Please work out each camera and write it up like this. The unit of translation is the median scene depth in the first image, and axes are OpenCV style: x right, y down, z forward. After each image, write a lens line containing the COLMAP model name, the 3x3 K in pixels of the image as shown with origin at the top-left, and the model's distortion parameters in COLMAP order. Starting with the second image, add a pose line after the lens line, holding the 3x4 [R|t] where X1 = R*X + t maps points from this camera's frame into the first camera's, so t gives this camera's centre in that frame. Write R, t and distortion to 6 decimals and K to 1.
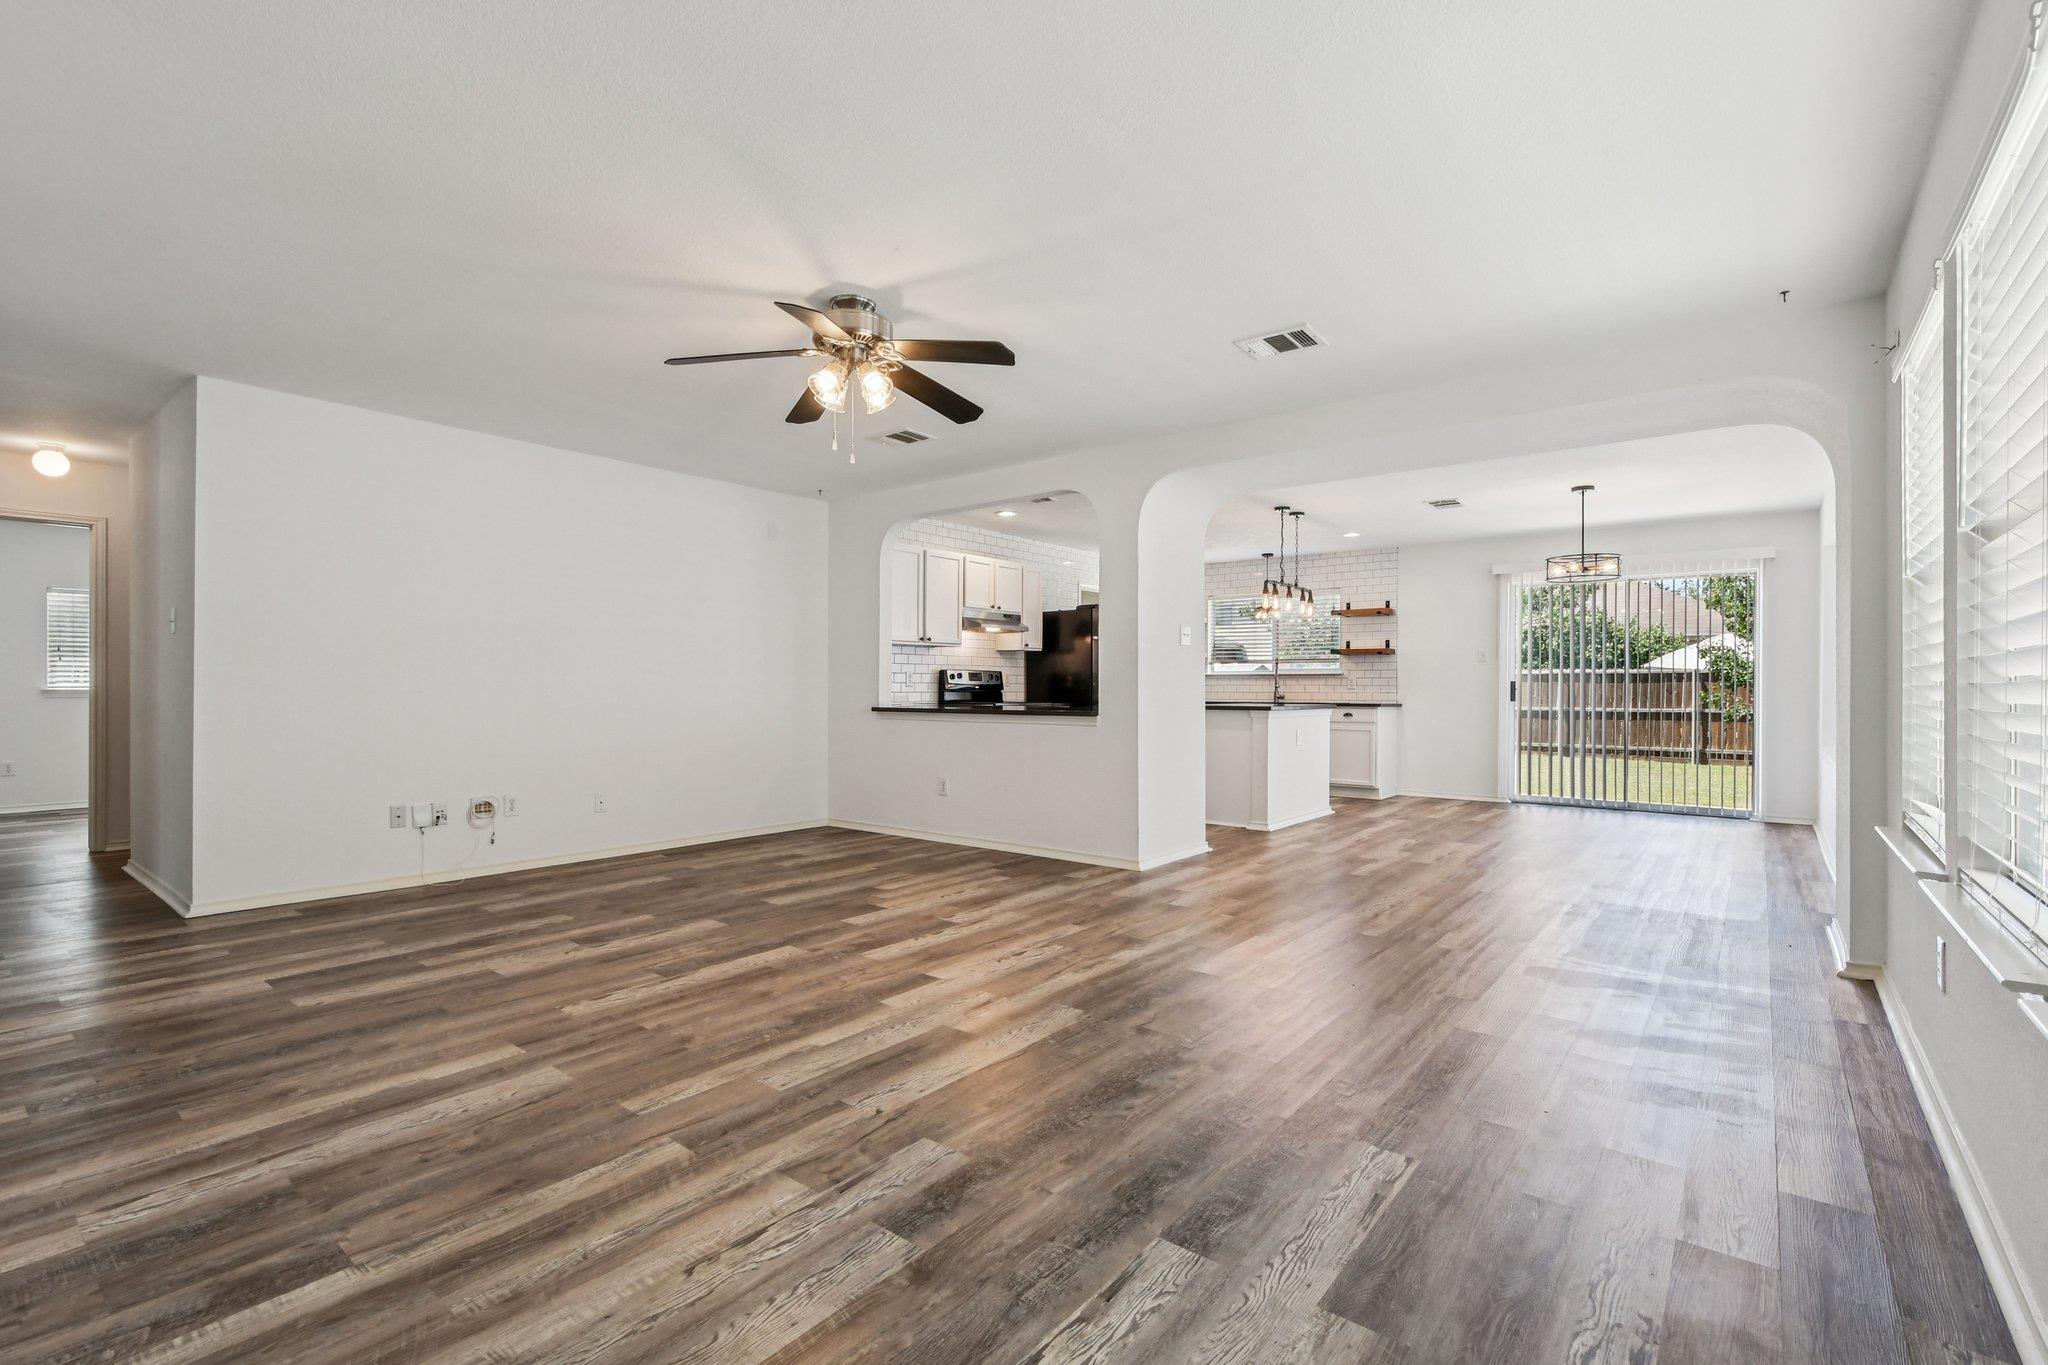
lens RADIAL K [[913.3, 0, 1020.8], [0, 913.3, 692.0], [0, 0, 1]] dist [0.008135, -0.000197]
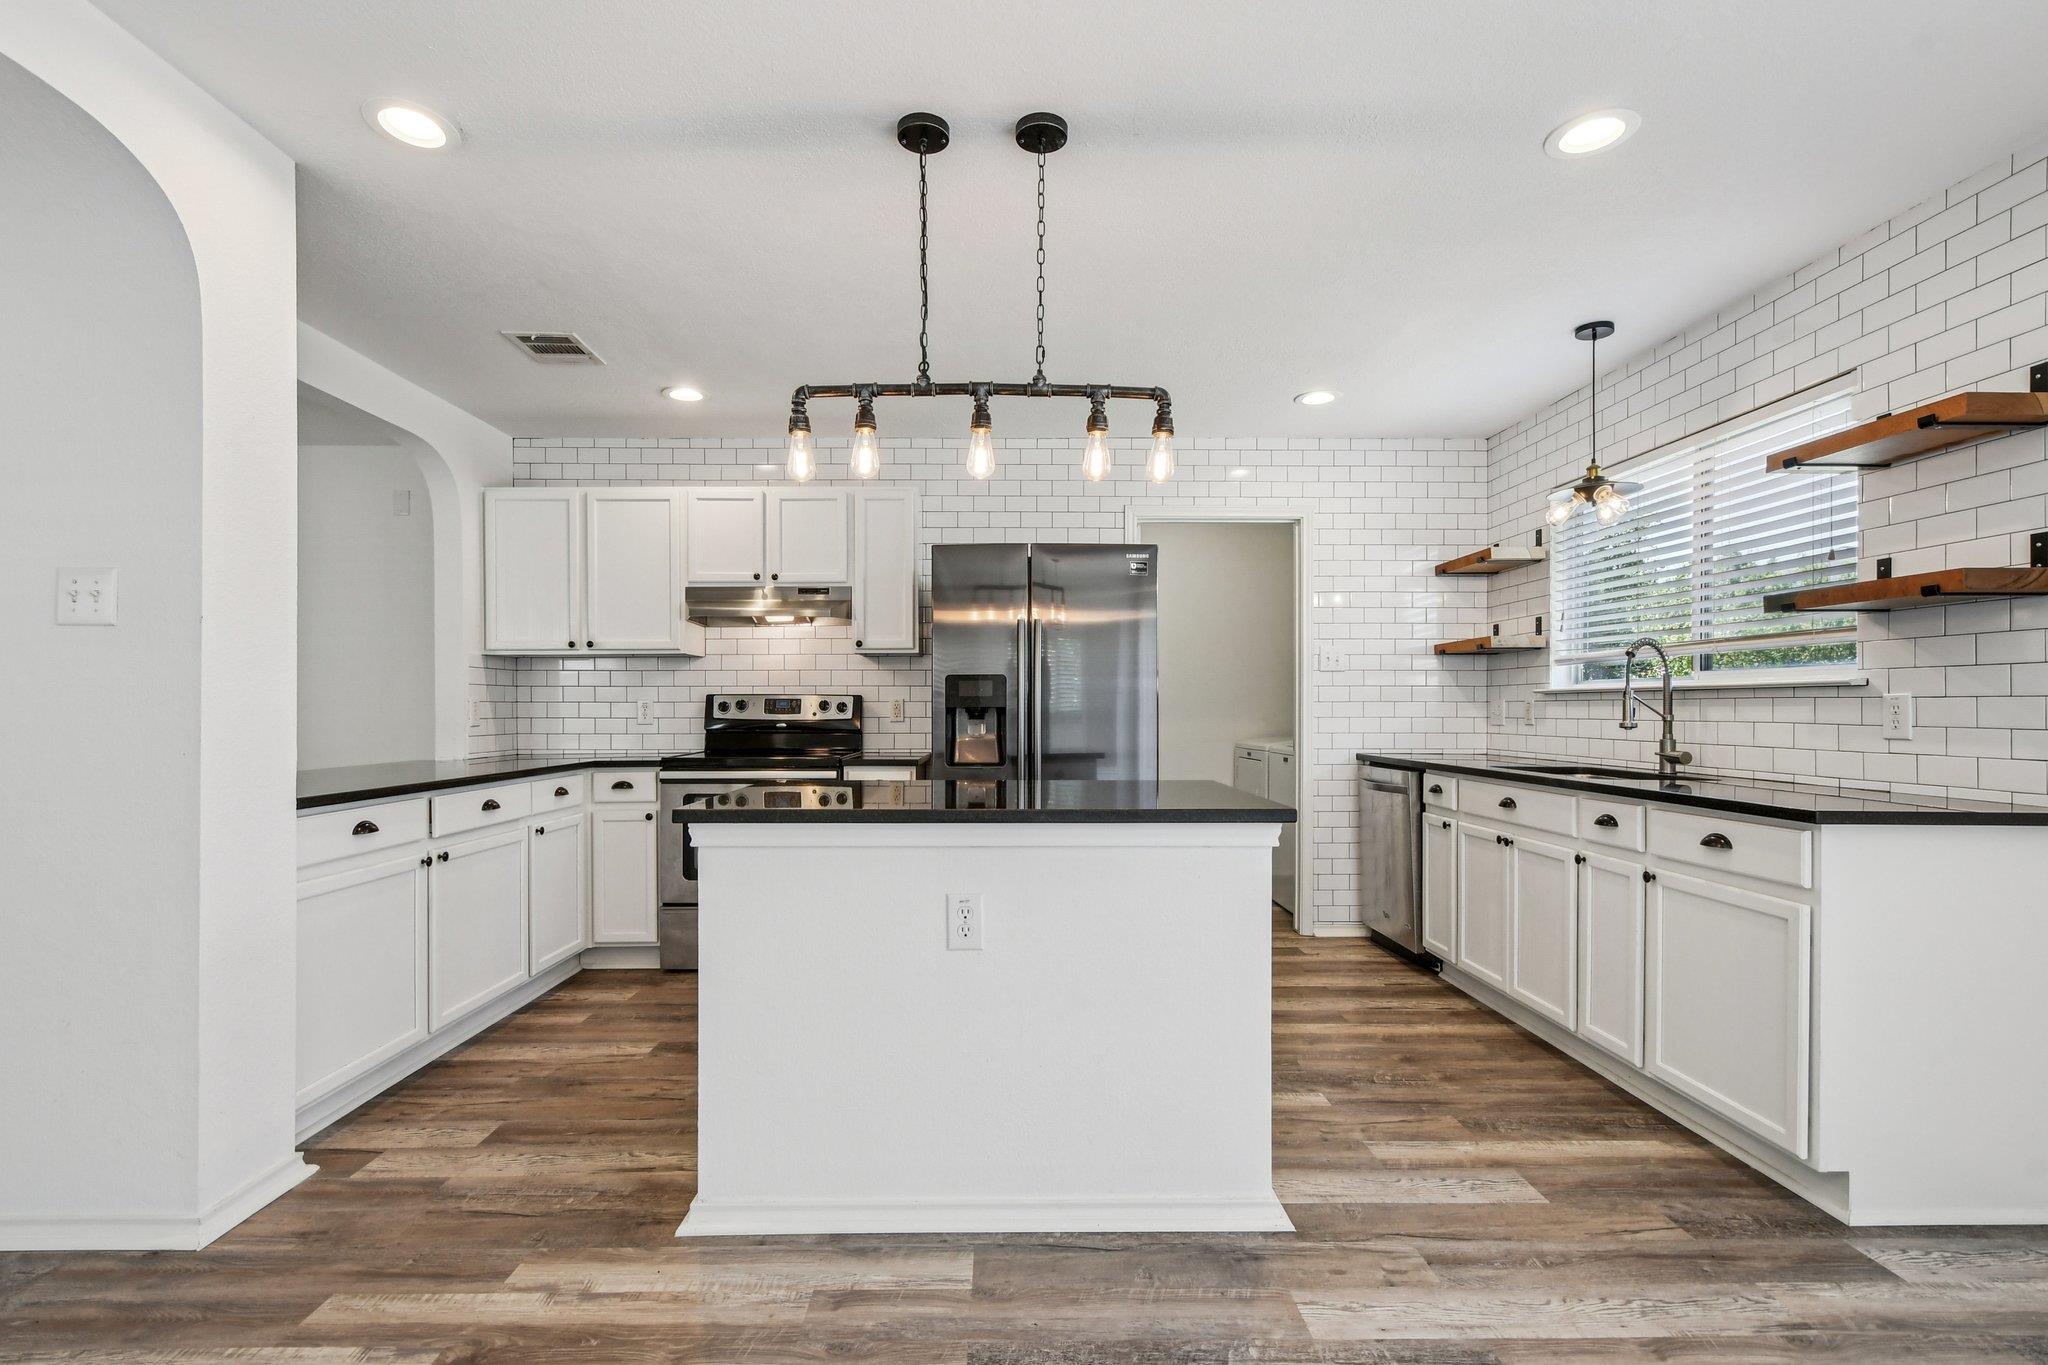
lens RADIAL K [[949.4, 0, 1003.8], [0, 949.4, 707.5], [0, 0, 1]] dist [-0.001485, -0.000464]
pose [[0.633065, -0.004321, -0.774086, 0.578296], [-0.000248, 0.999983, -0.005784, -0.015195], [0.774098, 0.003853, 0.633054, 0.887044]]
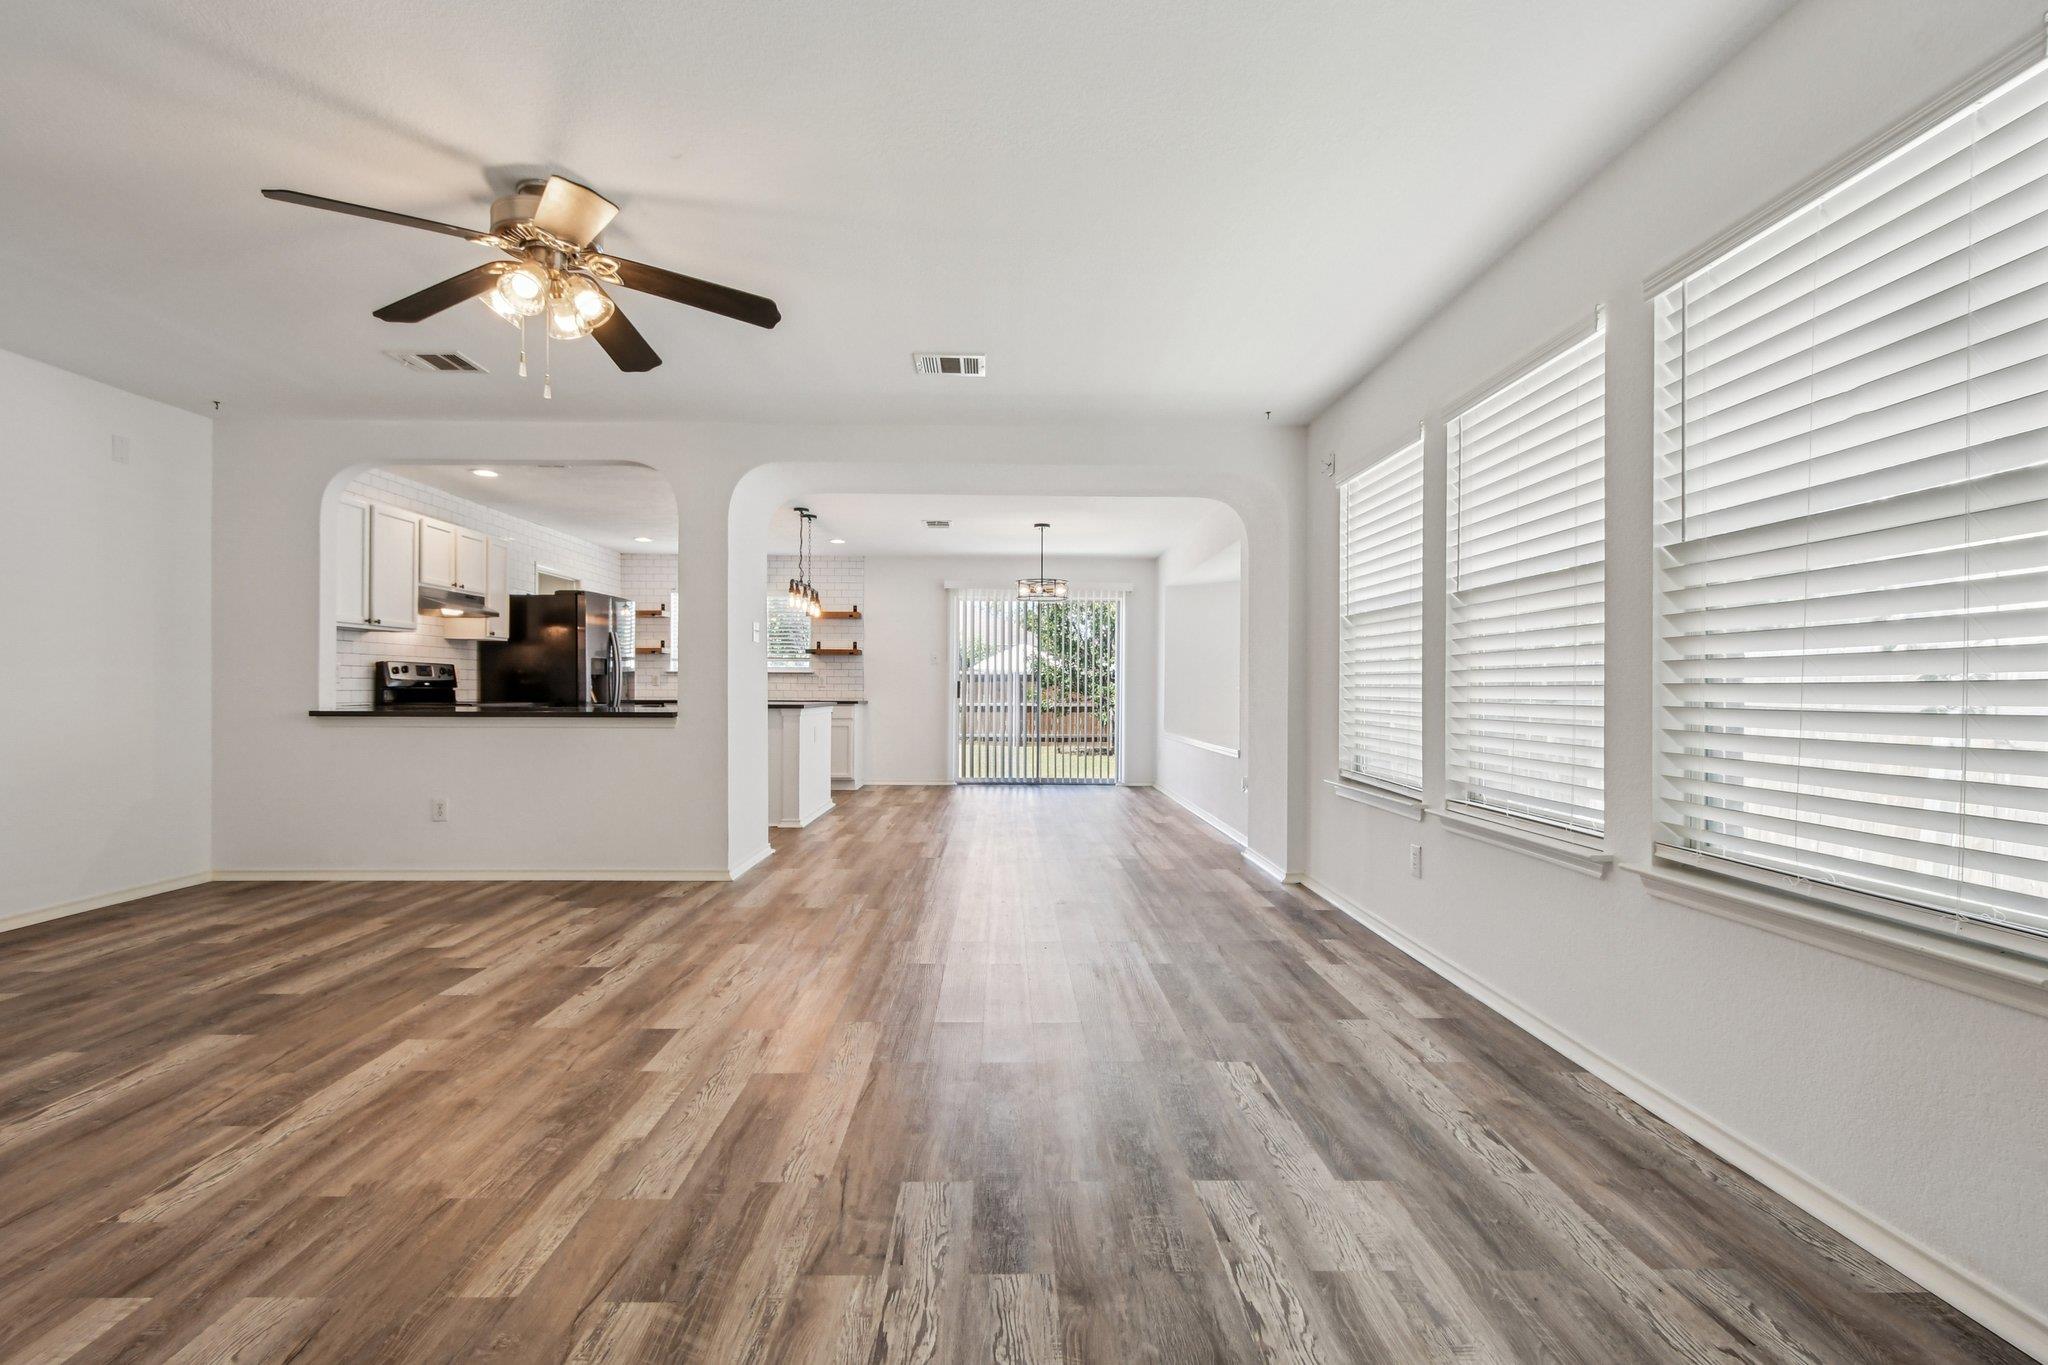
lens RADIAL K [[909.6, 0, 1013.0], [0, 909.6, 688.5], [0, 0, 1]] dist [-0.000590, 0.000867]
pose [[0.771591, 0.000863, 0.636118, -0.189198], [-0.000129, 0.999999, -0.001199, -0.000562], [-0.636118, 0.000843, 0.771591, 0.074416]]
